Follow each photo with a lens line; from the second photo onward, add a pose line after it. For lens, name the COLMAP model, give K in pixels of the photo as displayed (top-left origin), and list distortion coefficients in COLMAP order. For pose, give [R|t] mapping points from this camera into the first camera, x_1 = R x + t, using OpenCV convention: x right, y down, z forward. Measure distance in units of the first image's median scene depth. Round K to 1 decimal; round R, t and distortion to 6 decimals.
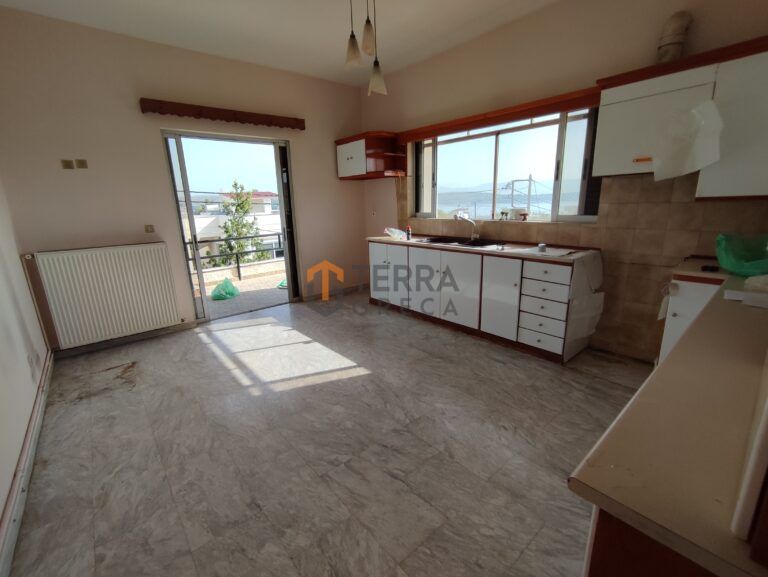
lens RADIAL K [[345.0, 0, 381.8], [0, 345.0, 288.3], [0, 0, 1]] dist [-0.024792, 0.011186]
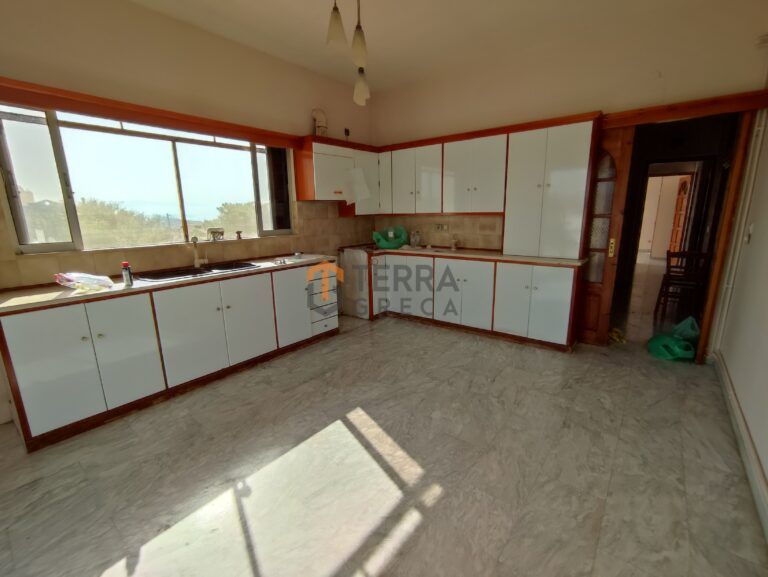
lens RADIAL K [[345.0, 0, 381.3], [0, 345.0, 291.5], [0, 0, 1]] dist [-0.024792, 0.011186]
pose [[-0.186107, -0.185267, 0.964904, -0.909180], [0.262402, 0.937019, 0.230524, -0.238251], [-0.946842, 0.296095, -0.125771, 1.065582]]
